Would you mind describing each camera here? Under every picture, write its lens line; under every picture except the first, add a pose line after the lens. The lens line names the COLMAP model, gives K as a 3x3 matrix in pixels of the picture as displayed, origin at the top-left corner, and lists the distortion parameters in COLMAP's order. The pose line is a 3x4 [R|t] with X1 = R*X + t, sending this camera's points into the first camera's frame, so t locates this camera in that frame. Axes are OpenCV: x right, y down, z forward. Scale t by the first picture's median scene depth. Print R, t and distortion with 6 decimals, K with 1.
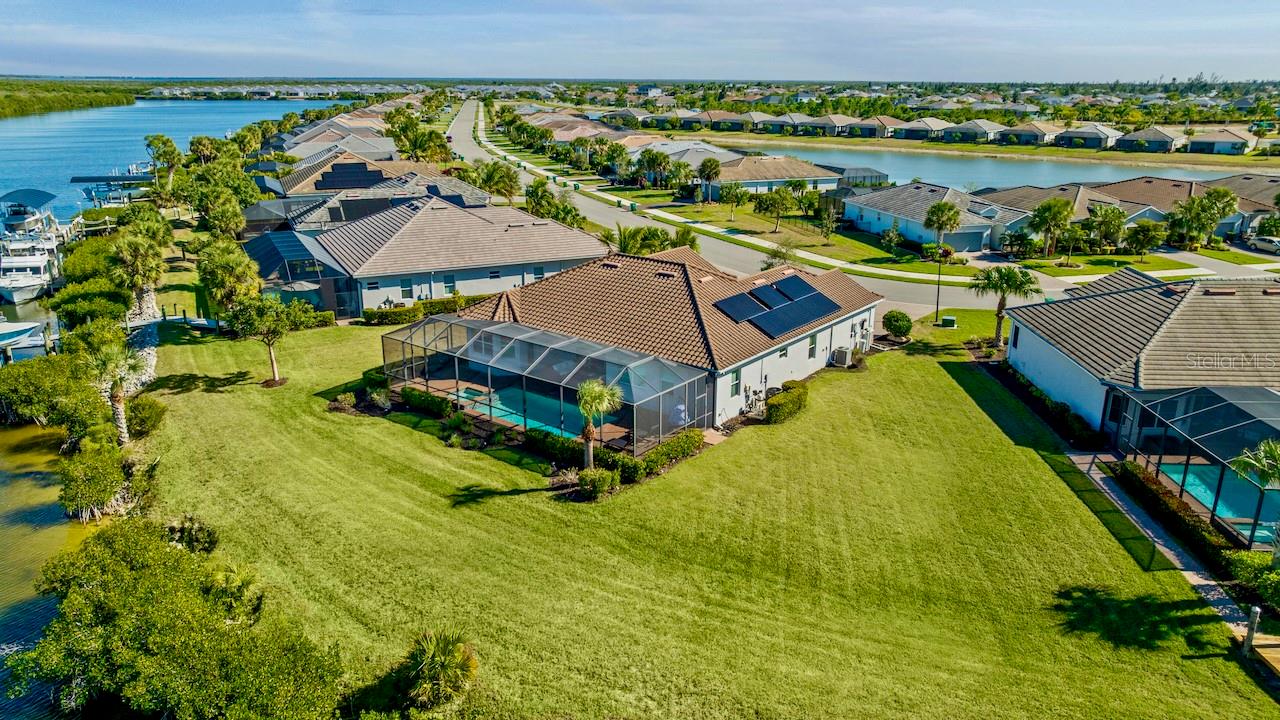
lens RADIAL K [[897.4, 0, 640.0], [0, 897.4, 360.0], [0, 0, 1]] dist [-0.011045, -0.002475]
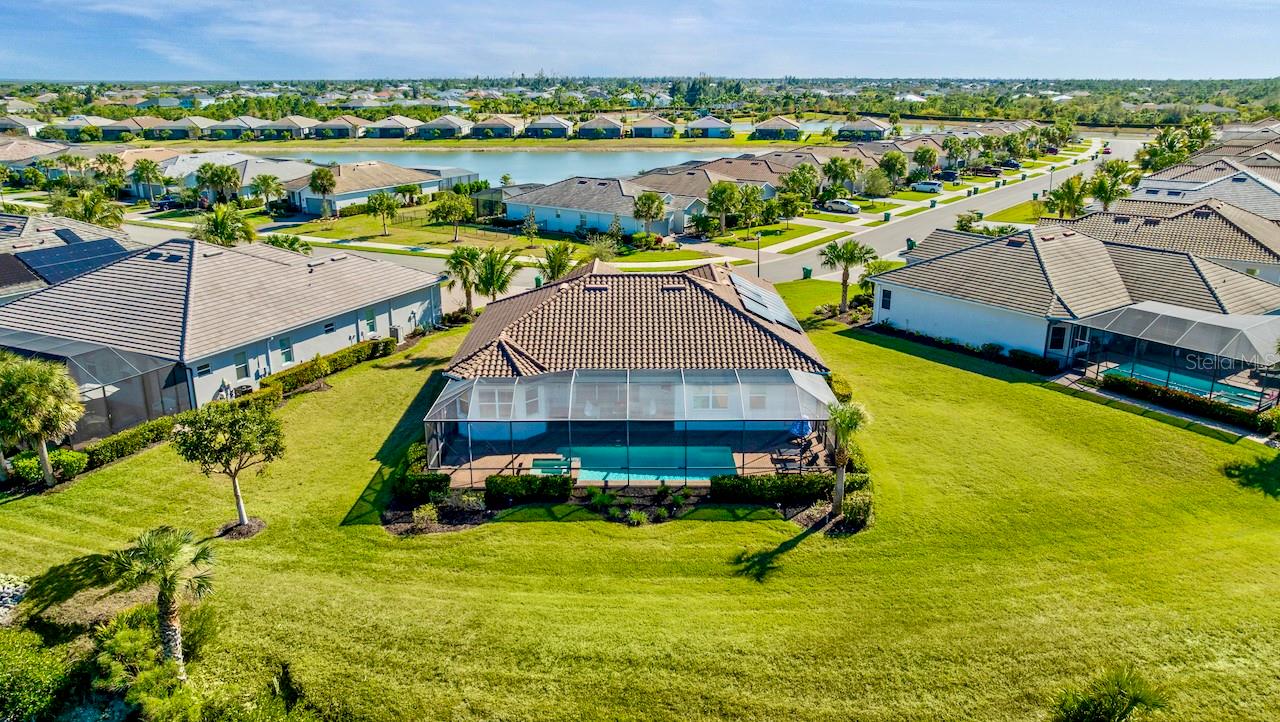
lens RADIAL K [[897.4, 0, 640.0], [0, 897.4, 361.0], [0, 0, 1]] dist [-0.011045, -0.002475]
pose [[0.785880, -0.192041, 0.587803, -0.234643], [0.190146, 0.979548, 0.065807, -0.037434], [-0.588419, 0.060052, 0.806323, 0.112362]]
